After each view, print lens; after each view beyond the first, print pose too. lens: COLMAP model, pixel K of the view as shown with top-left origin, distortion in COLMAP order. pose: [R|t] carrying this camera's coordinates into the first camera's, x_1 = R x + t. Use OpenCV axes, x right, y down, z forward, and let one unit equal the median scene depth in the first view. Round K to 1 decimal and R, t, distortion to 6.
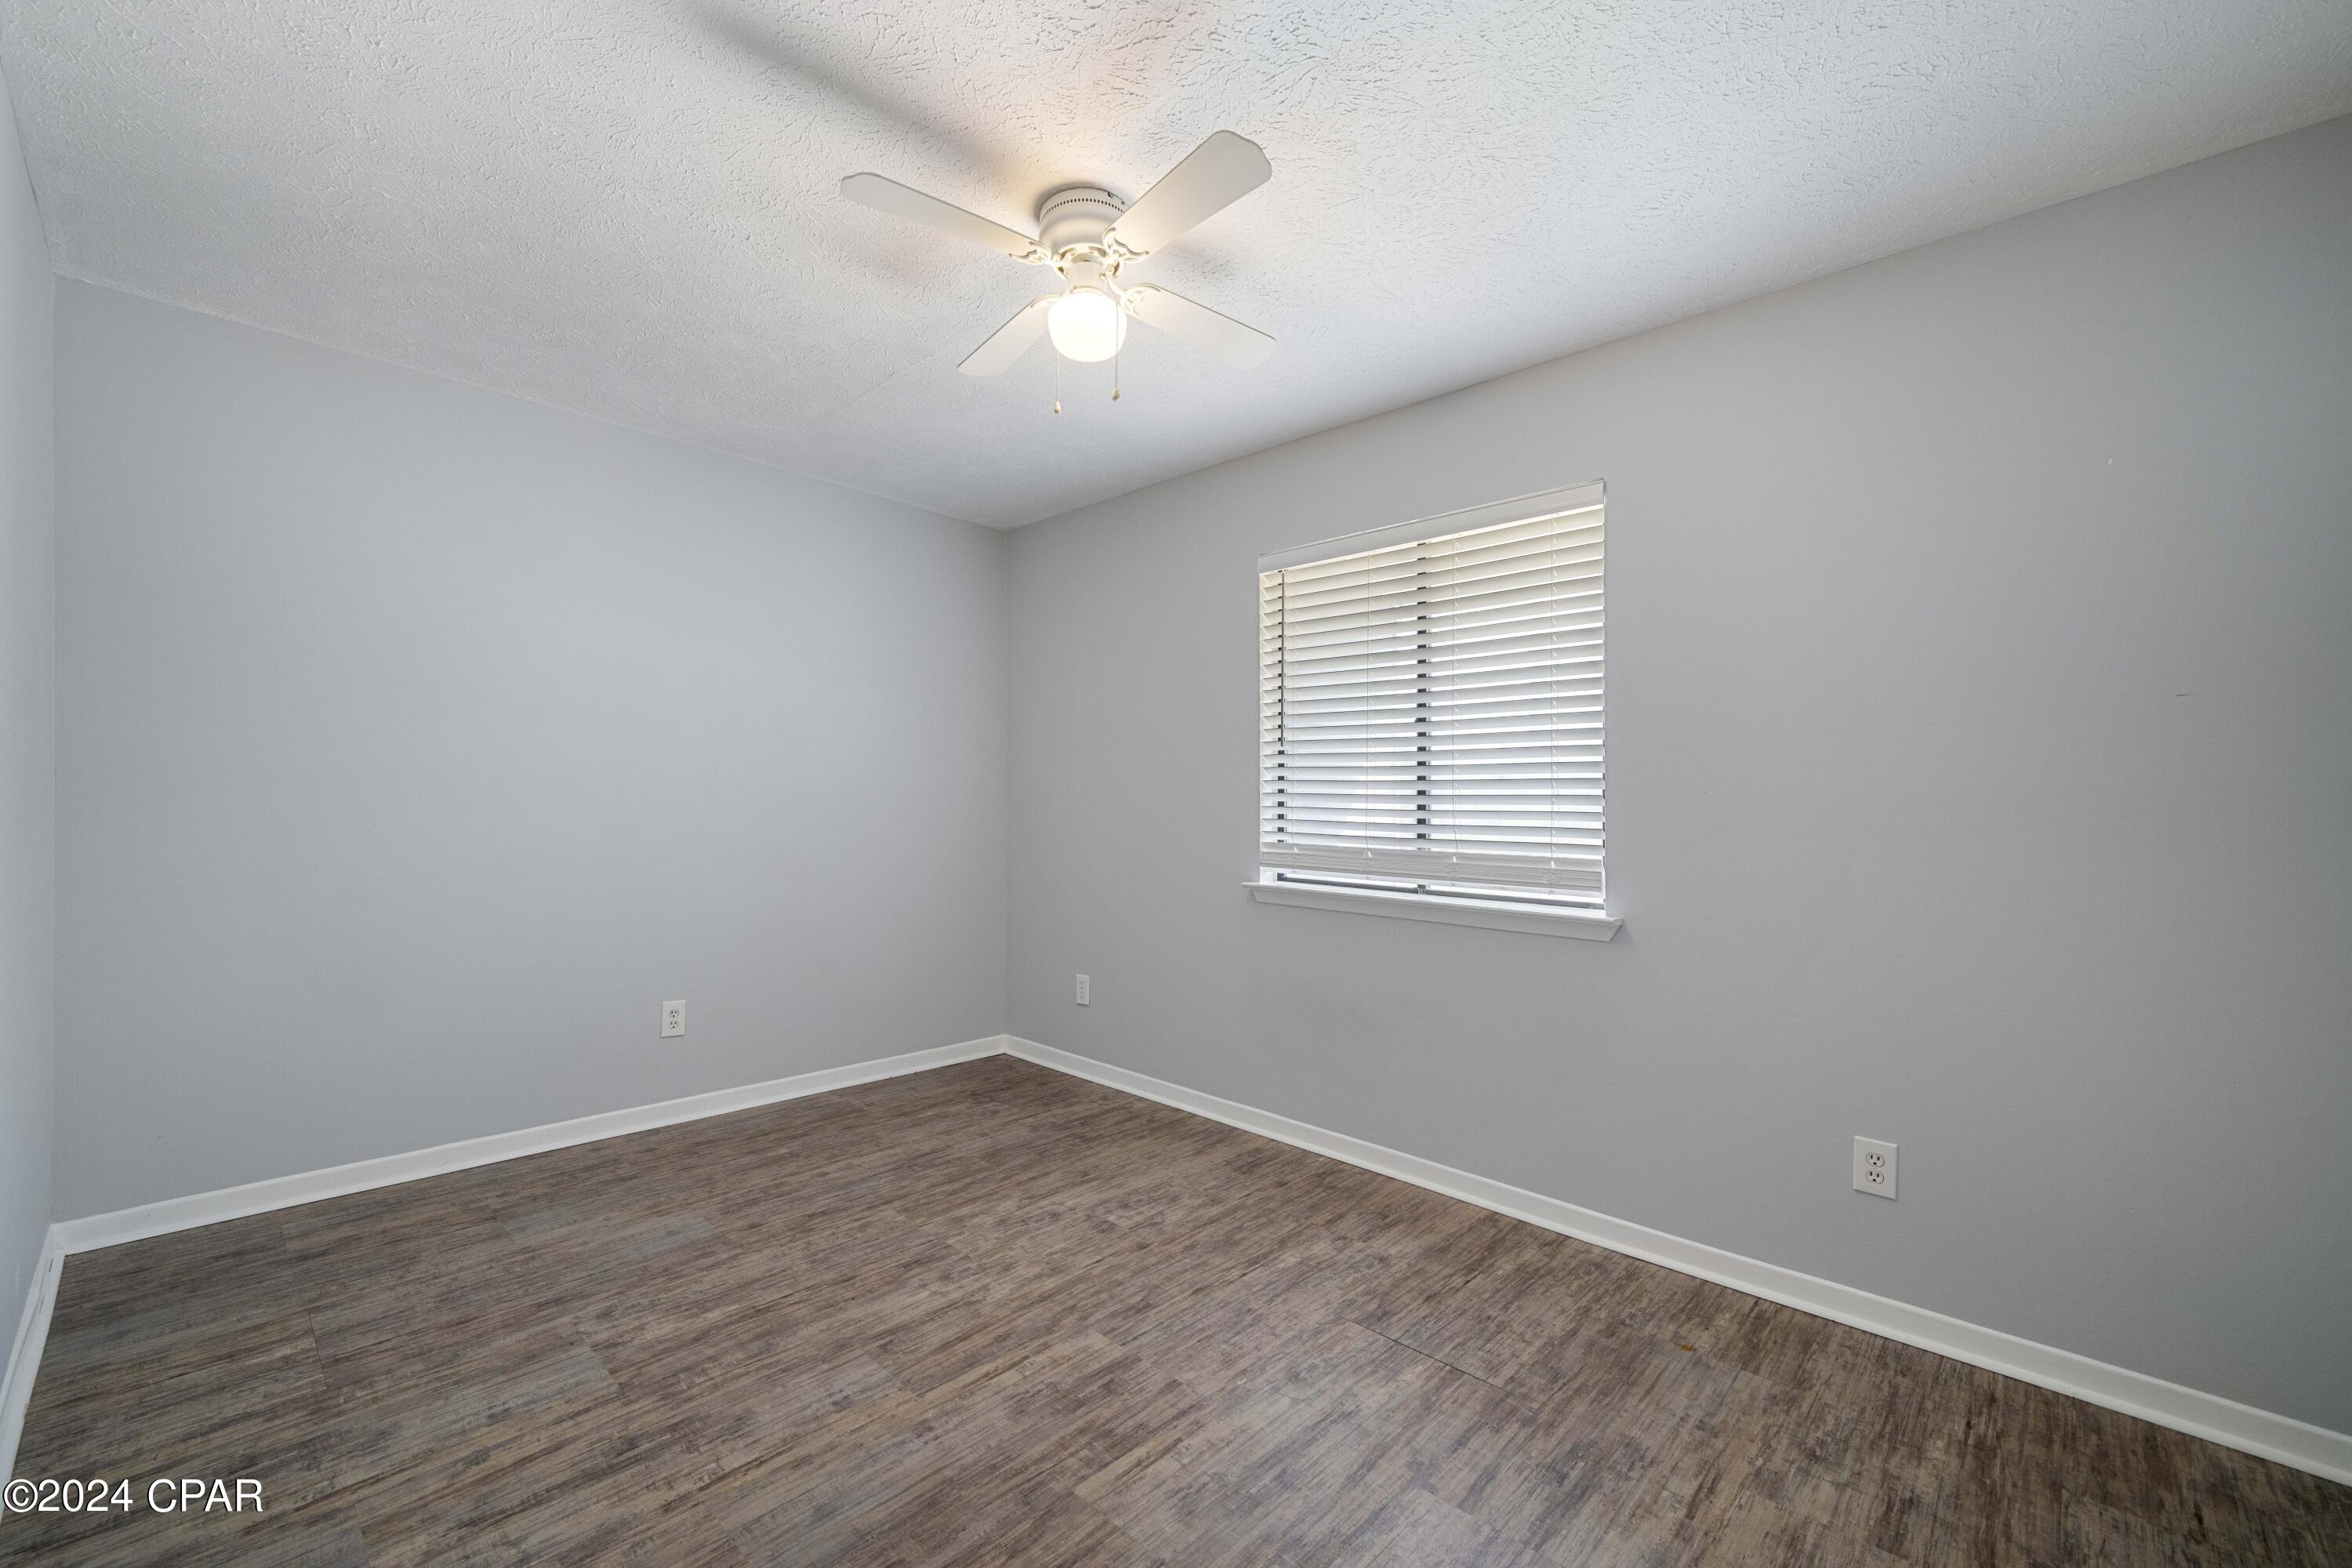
lens RADIAL K [[1044.8, 0, 1179.0], [0, 1044.8, 789.7], [0, 0, 1]] dist [0.001411, 0.000243]
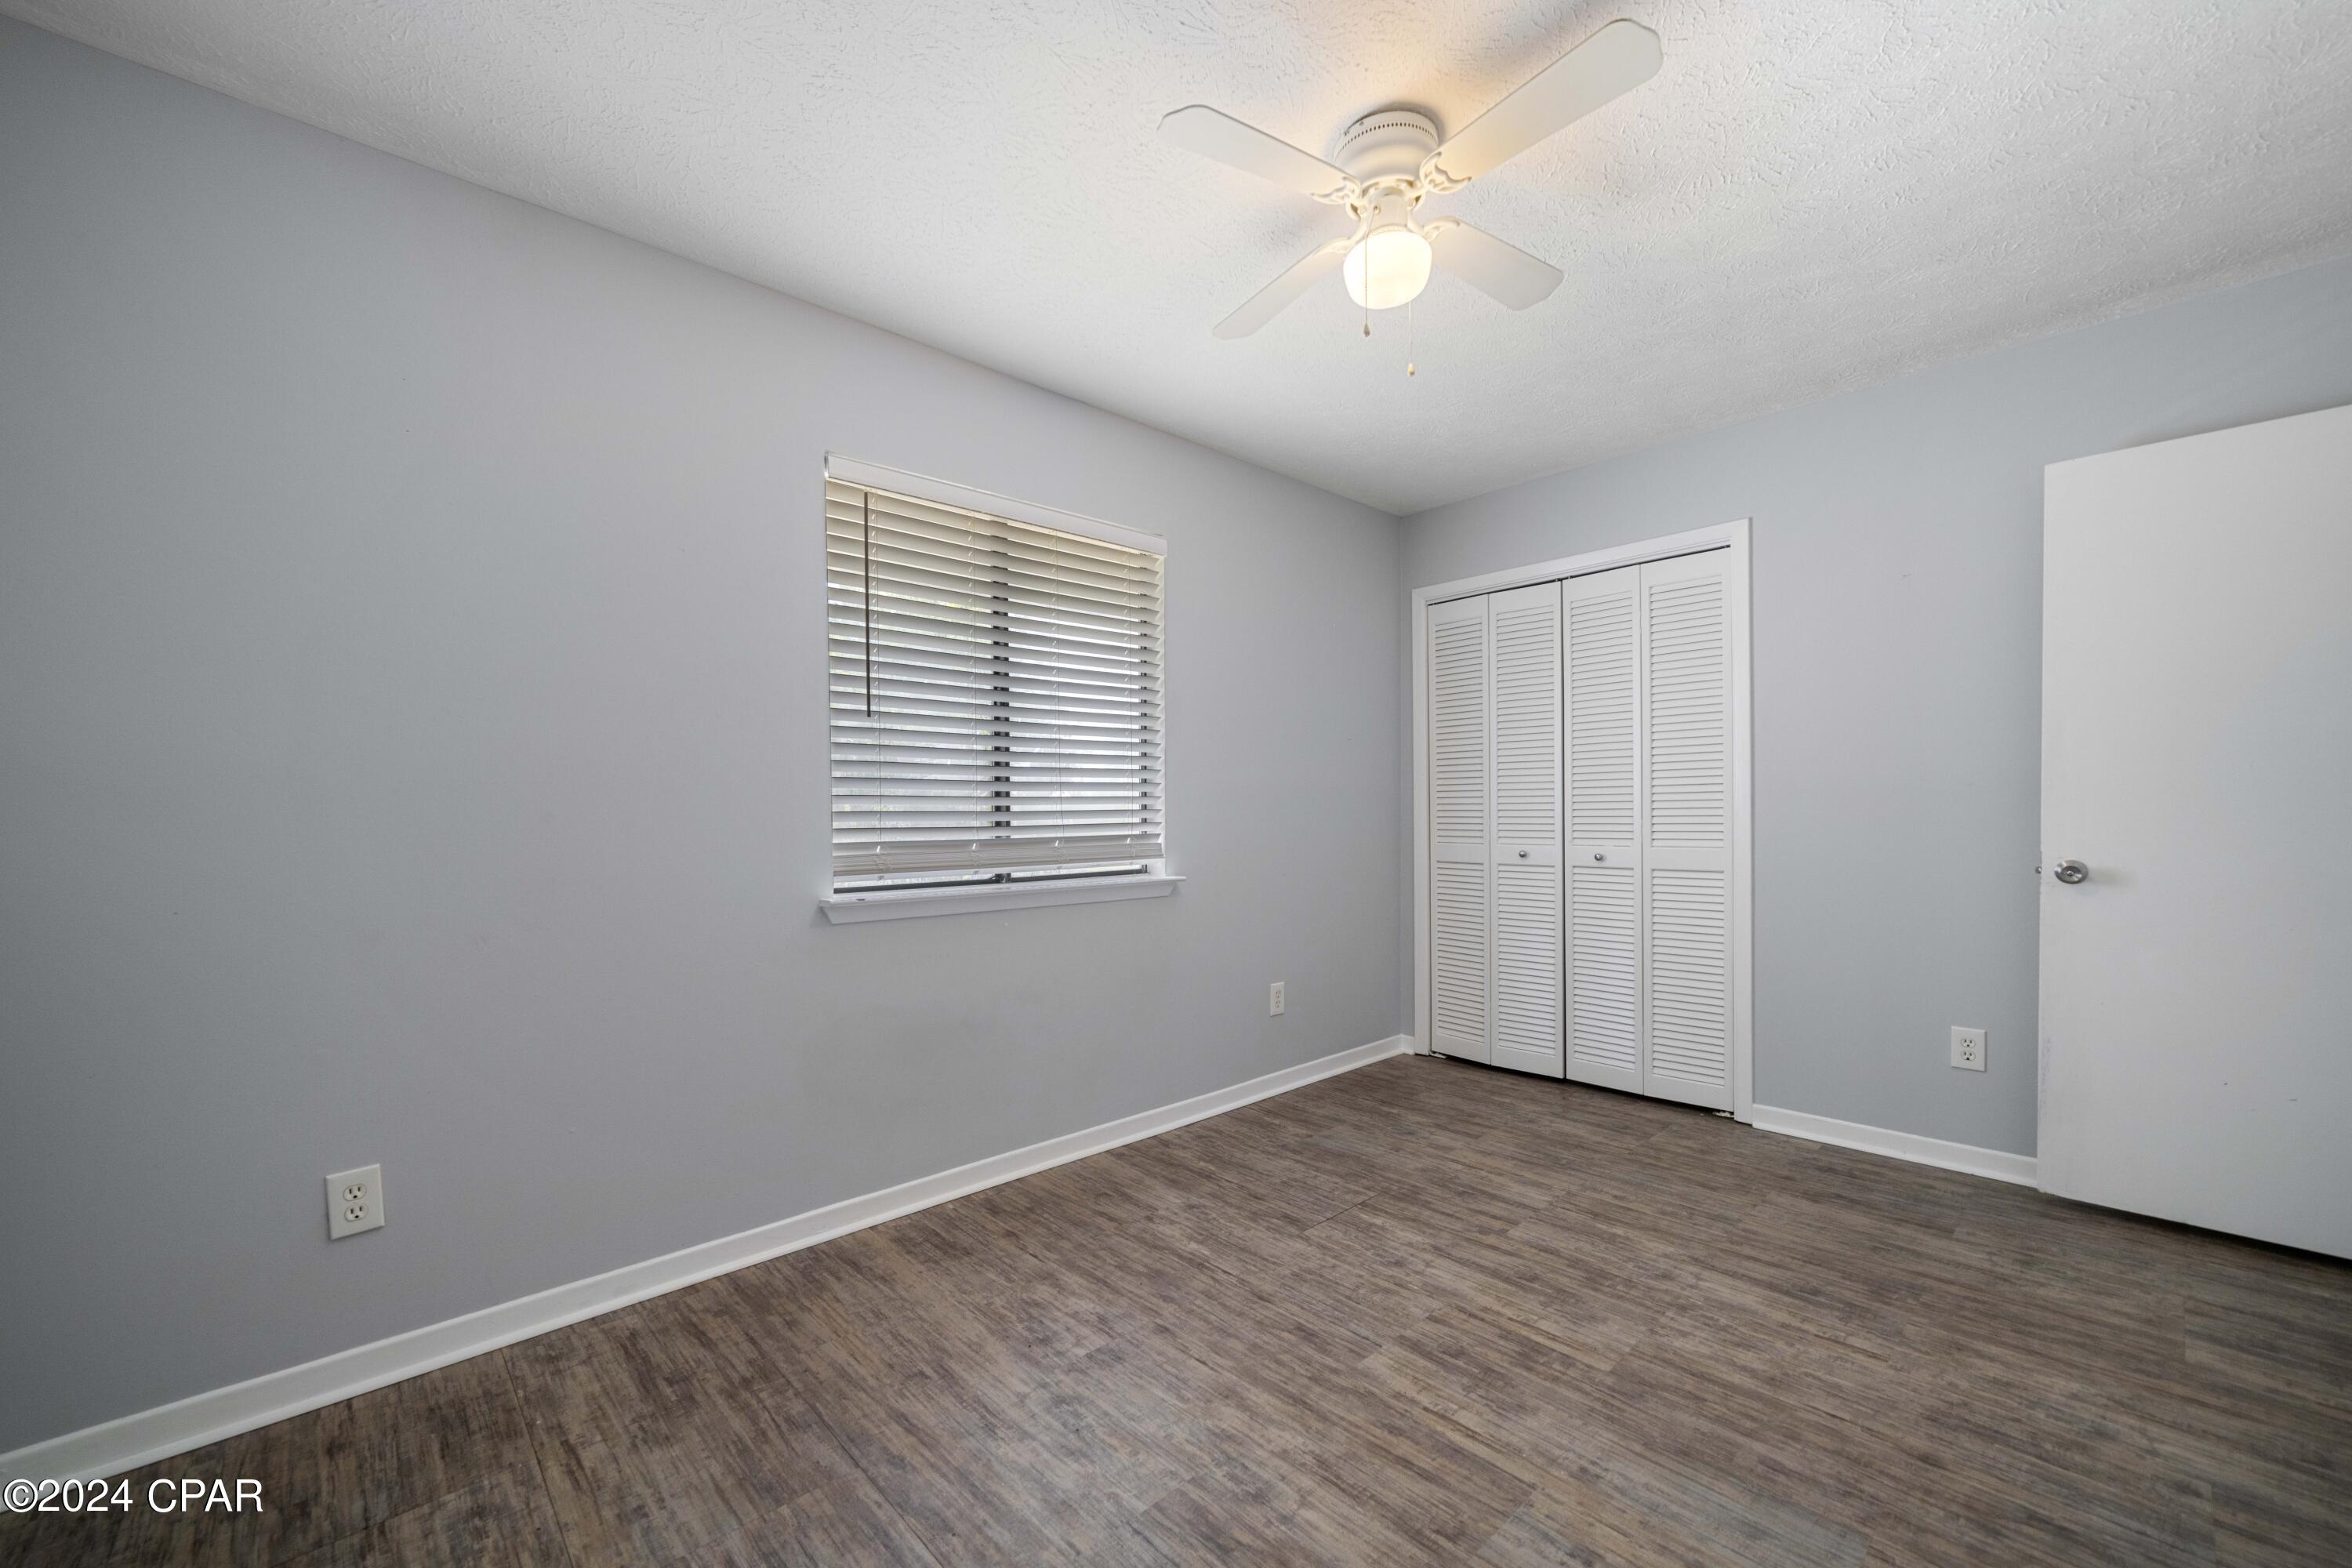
lens RADIAL K [[958.7, 0, 1179.4], [0, 958.7, 790.4], [0, 0, 1]] dist [0.002399, -0.000147]
pose [[0.000118, -0.001357, 0.999999, -0.777237], [-0.011422, 0.999934, 0.001359, 0.012186], [-0.999935, -0.011422, 0.000103, 0.978747]]
